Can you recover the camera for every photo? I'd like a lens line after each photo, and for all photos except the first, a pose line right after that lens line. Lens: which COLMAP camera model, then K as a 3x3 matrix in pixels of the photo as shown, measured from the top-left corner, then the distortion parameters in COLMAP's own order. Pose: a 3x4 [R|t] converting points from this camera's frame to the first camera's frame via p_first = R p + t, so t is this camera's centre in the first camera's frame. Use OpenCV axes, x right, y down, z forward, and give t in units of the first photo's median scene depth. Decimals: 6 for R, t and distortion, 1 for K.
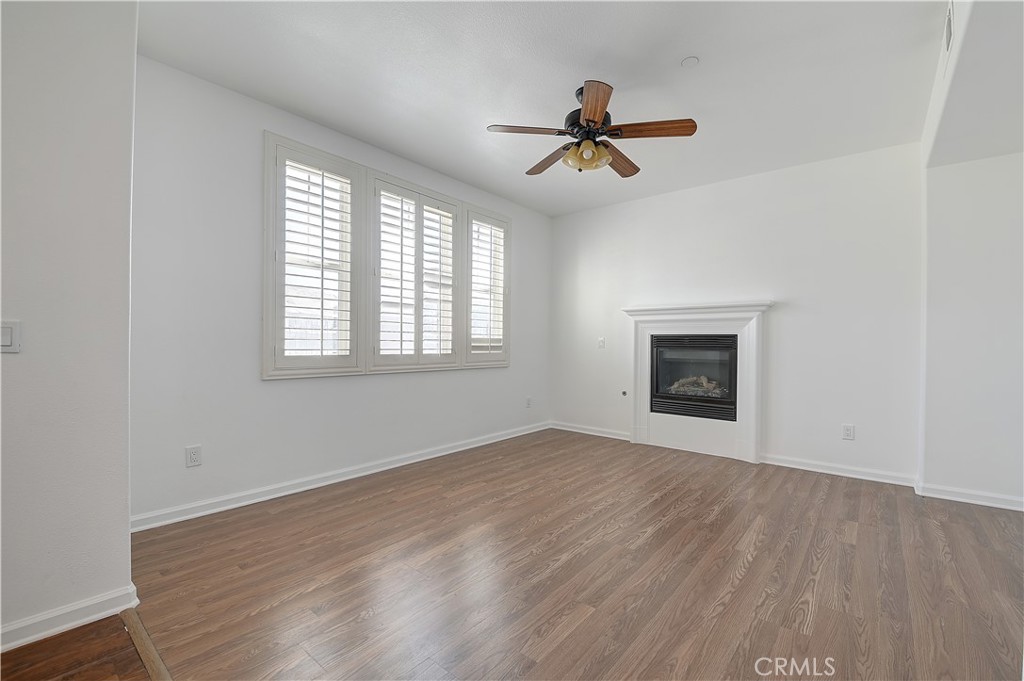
lens RADIAL K [[431.8, 0, 519.4], [0, 431.8, 342.8], [0, 0, 1]] dist [-0.000656, -0.002309]
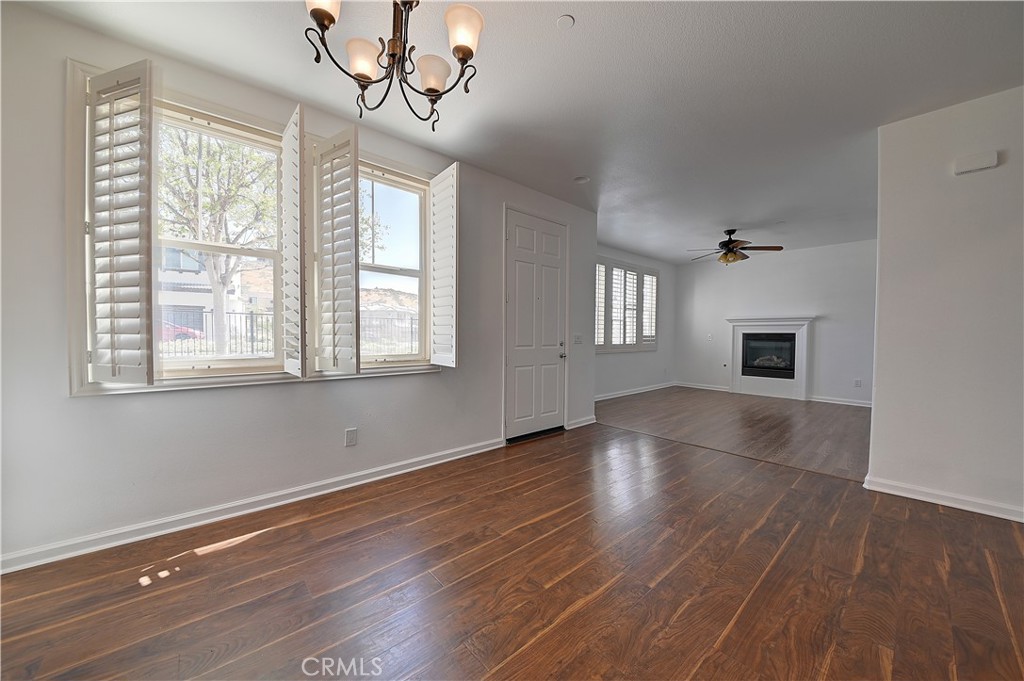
lens RADIAL K [[355.2, 0, 517.9], [0, 355.2, 341.9], [0, 0, 1]] dist [-0.007097, -0.000380]
pose [[0.986426, -0.002559, -0.164187, -0.657991], [0.005659, 0.999814, 0.018421, -0.024822], [0.164109, -0.019100, 0.986257, -1.086413]]
